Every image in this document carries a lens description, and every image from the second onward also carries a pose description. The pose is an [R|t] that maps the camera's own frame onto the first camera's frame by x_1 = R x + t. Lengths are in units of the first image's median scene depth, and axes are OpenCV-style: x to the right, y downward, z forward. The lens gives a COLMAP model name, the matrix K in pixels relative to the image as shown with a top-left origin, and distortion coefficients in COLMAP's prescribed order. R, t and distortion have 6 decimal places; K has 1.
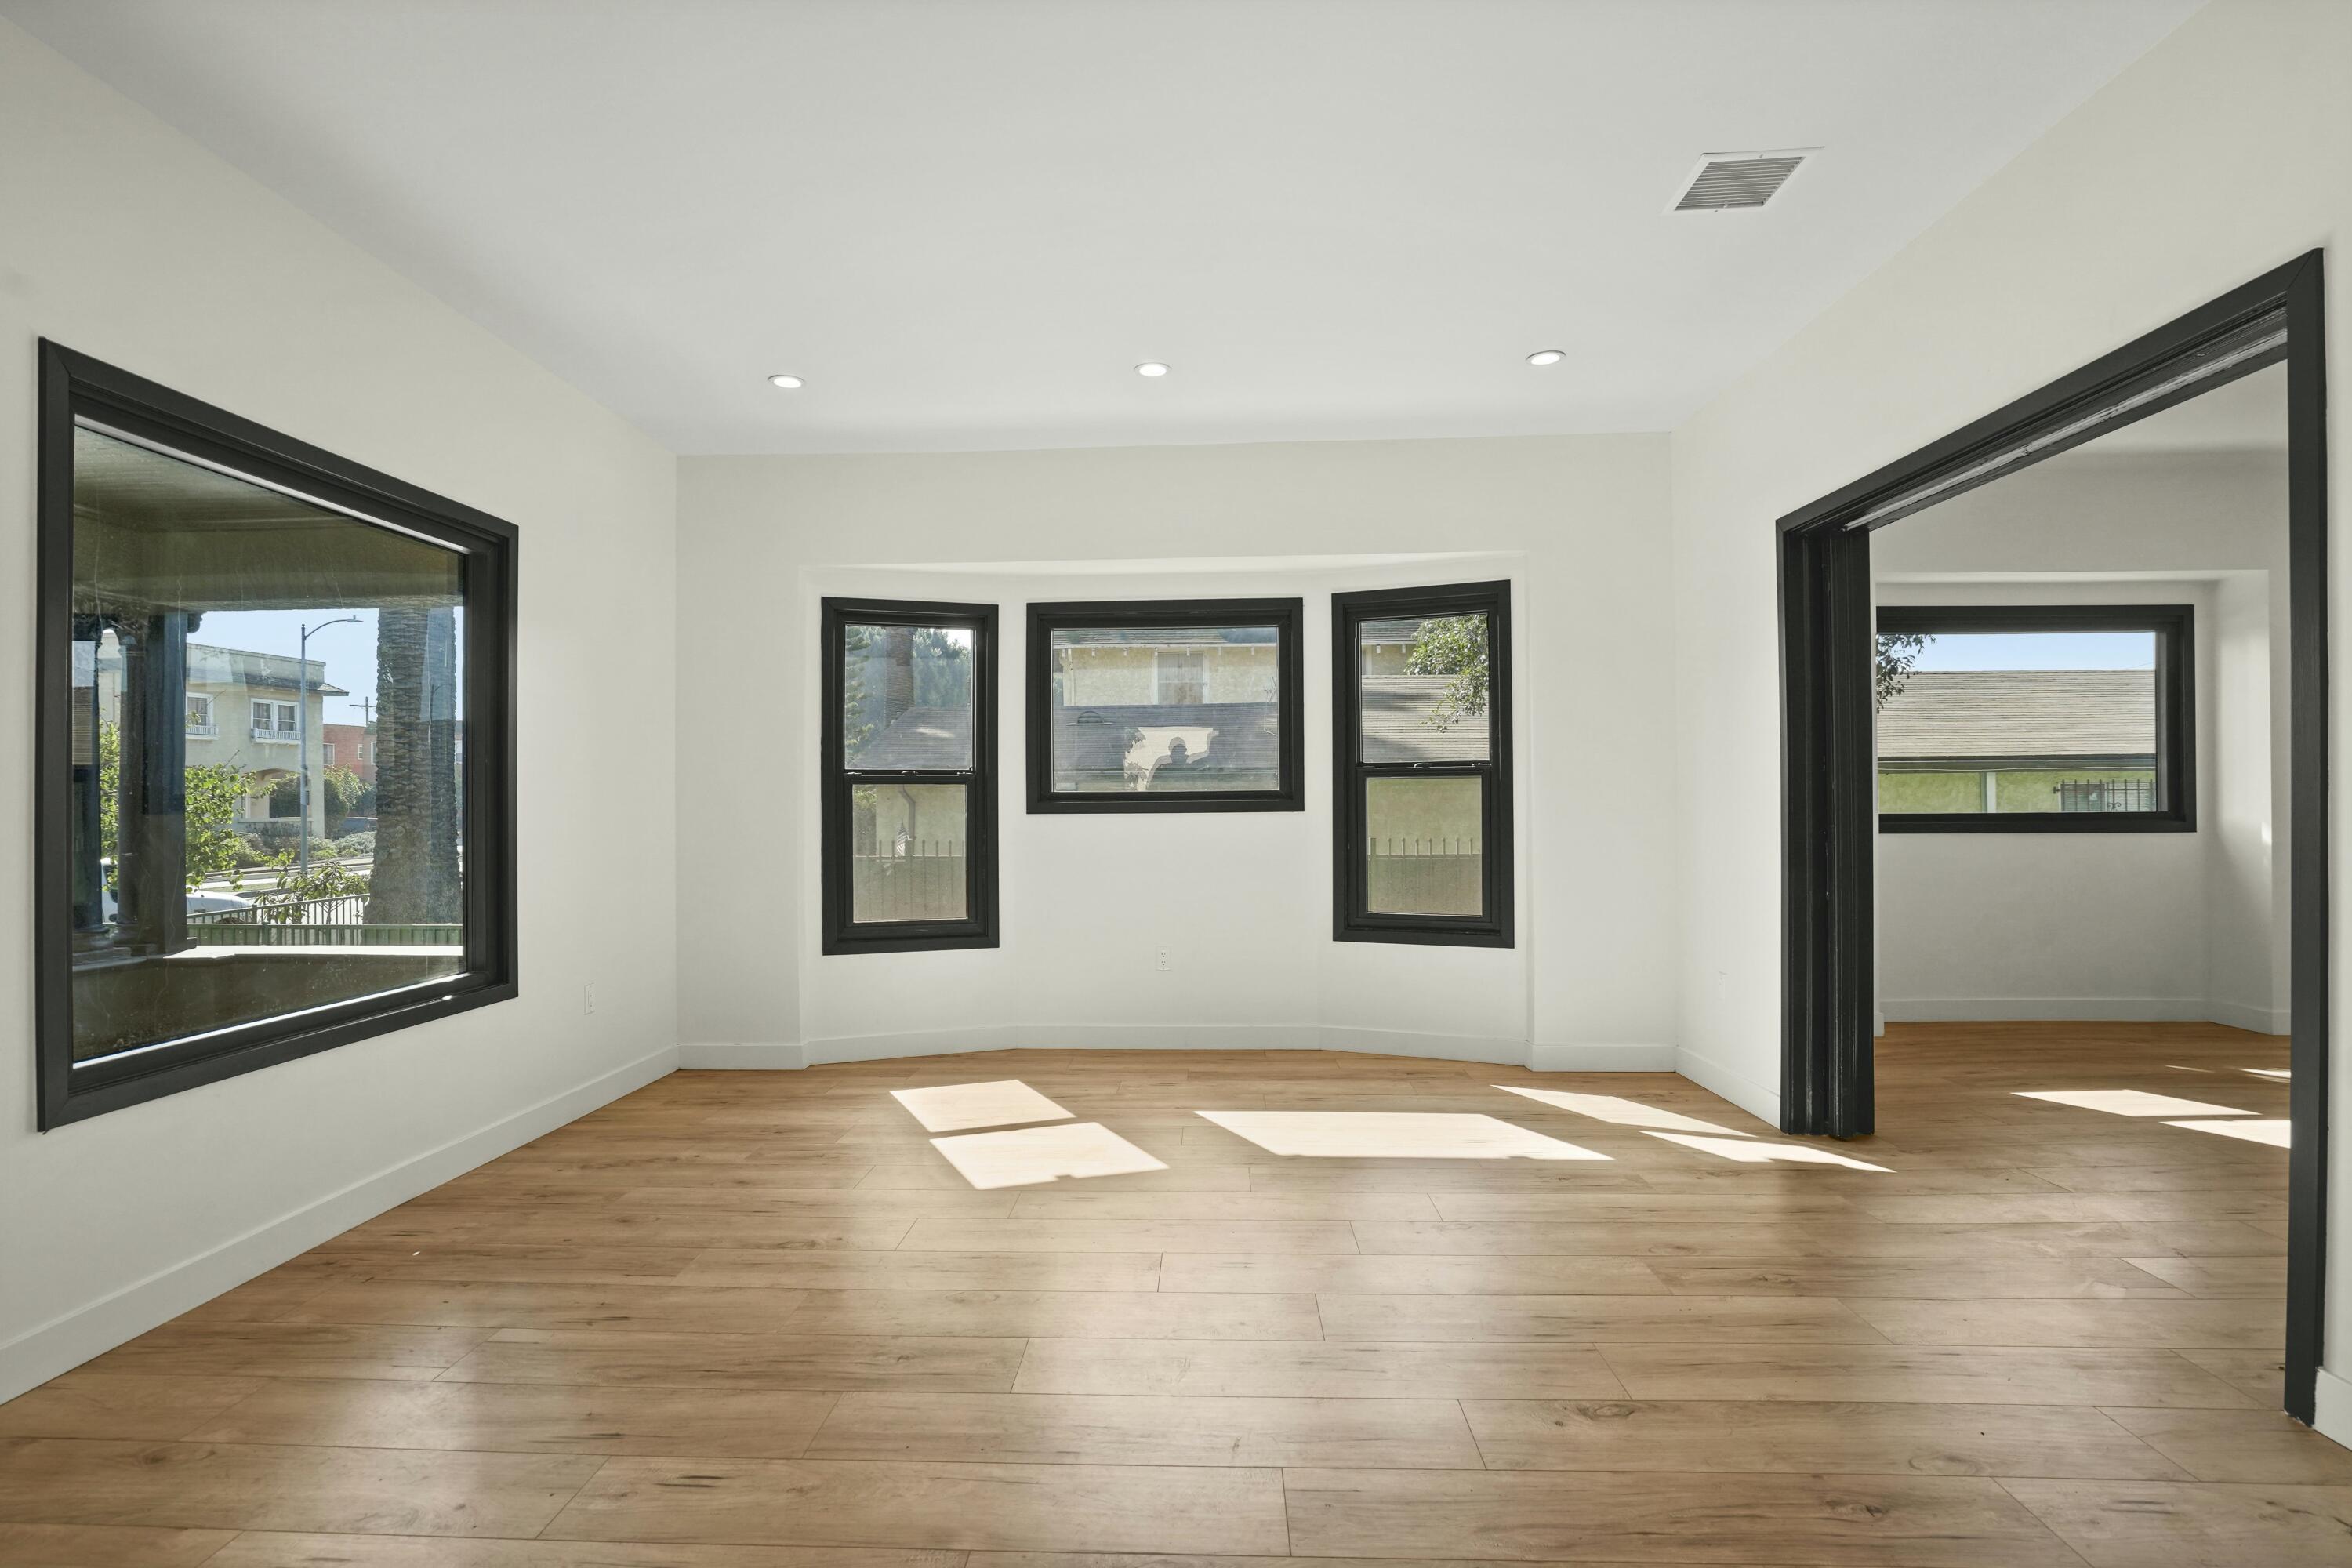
lens RADIAL K [[1144.6, 0, 1146.0], [0, 1144.6, 794.1], [0, 0, 1]] dist [-0.061963, 0.024537]
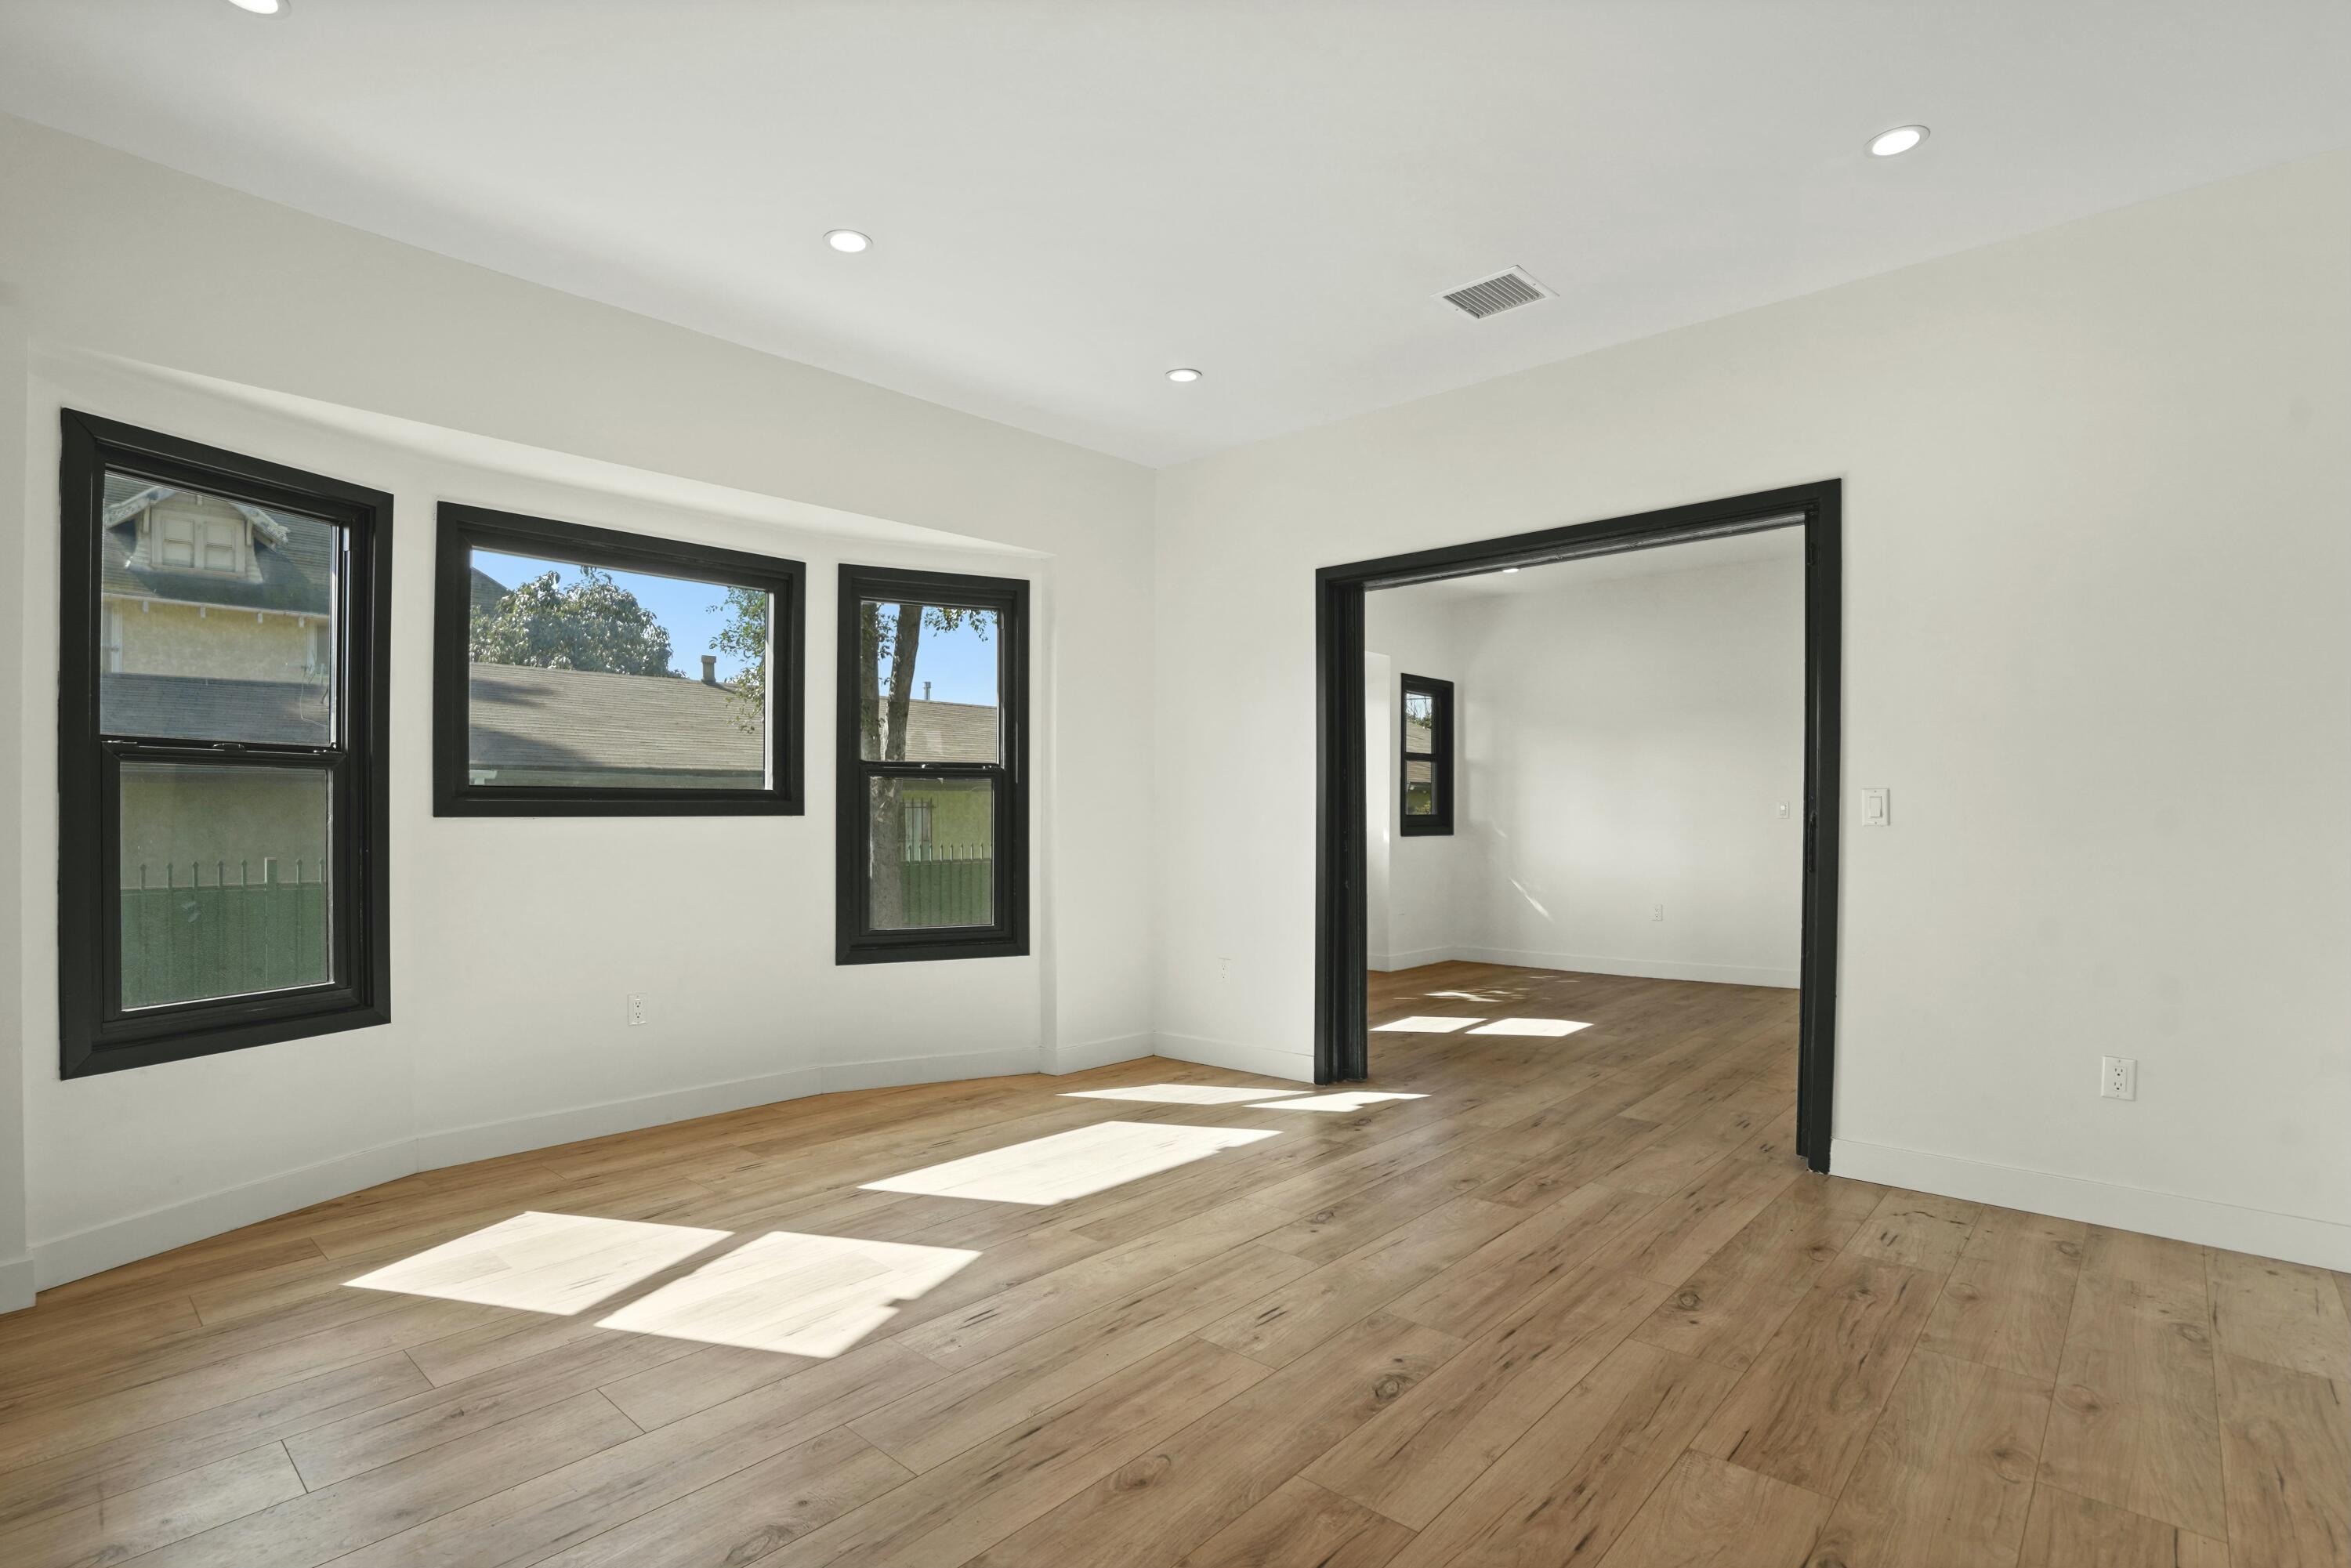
lens RADIAL K [[1154.3, 0, 1148.0], [0, 1154.3, 809.1], [0, 0, 1]] dist [-0.062793, 0.030081]
pose [[0.634790, 0.009923, 0.772621, -0.369416], [-0.008844, 0.999945, -0.005576, 0.013615], [-0.772634, -0.003294, 0.634843, 0.276918]]
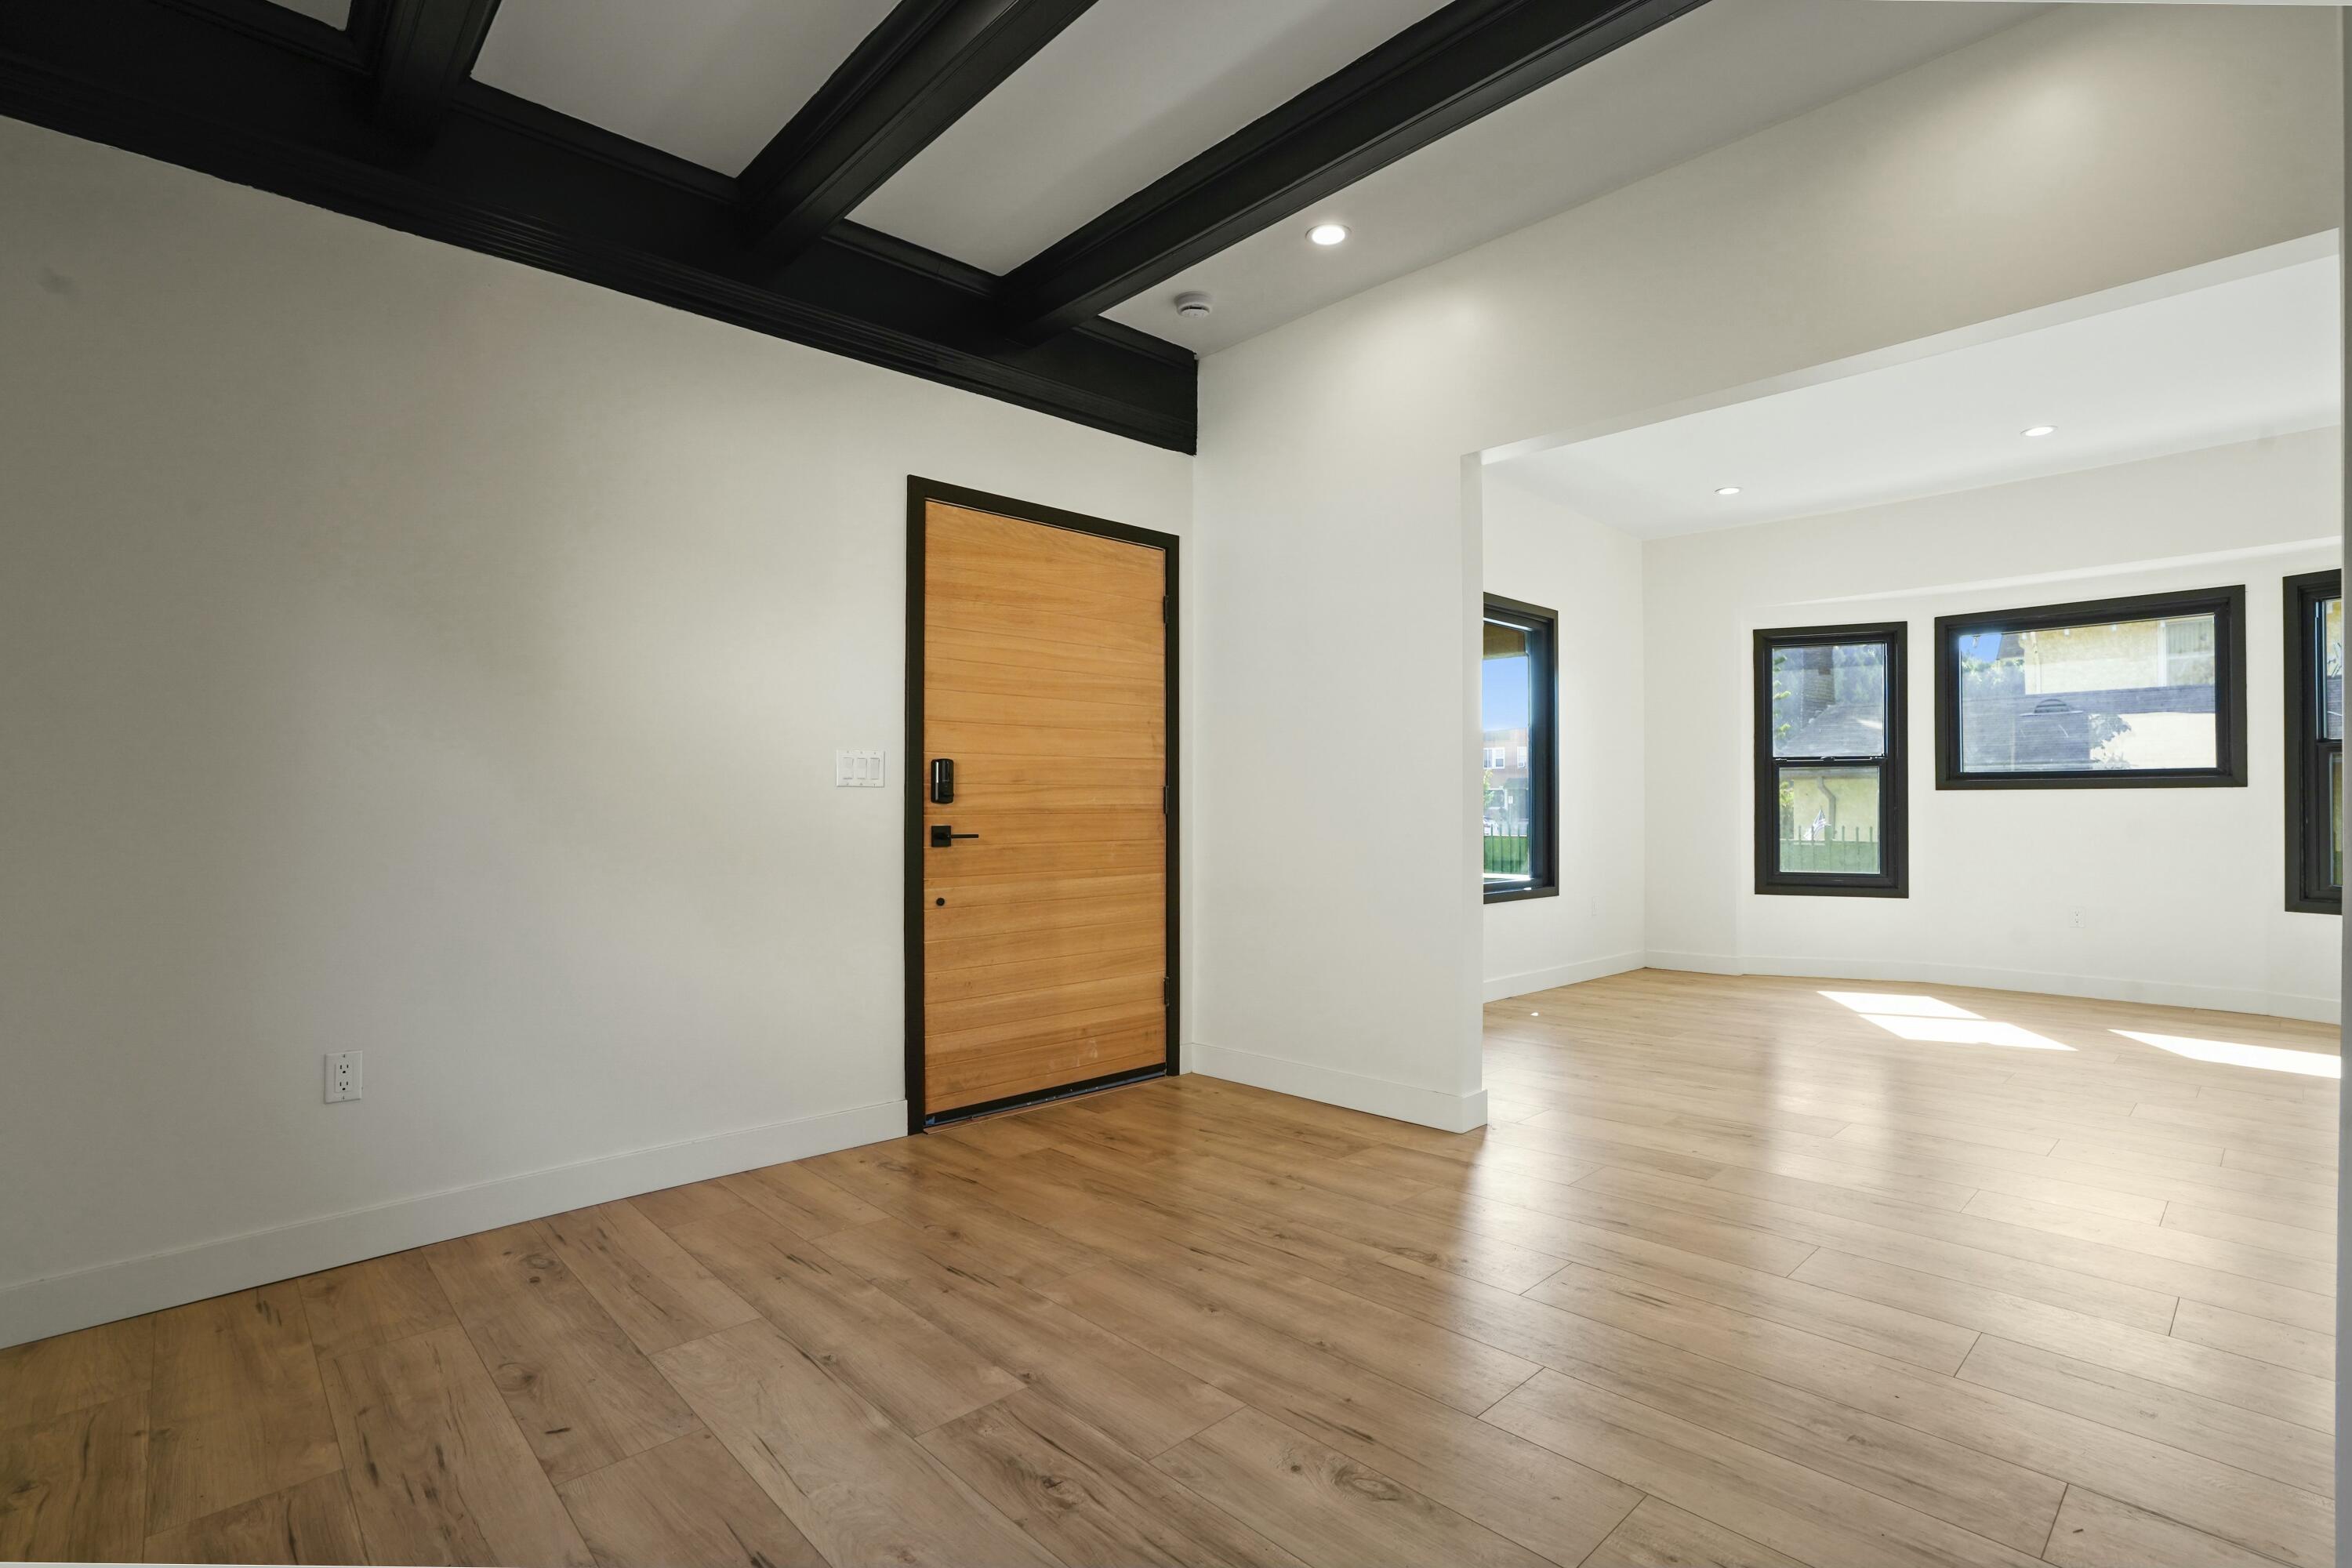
lens RADIAL K [[1101.4, 0, 1149.7], [0, 1101.4, 786.6], [0, 0, 1]] dist [-0.057817, 0.024509]
pose [[0.720028, -0.005063, -0.693926, 0.092618], [-0.002637, 0.999946, -0.010032, 0.028529], [0.693940, 0.009053, 0.719976, -0.429231]]
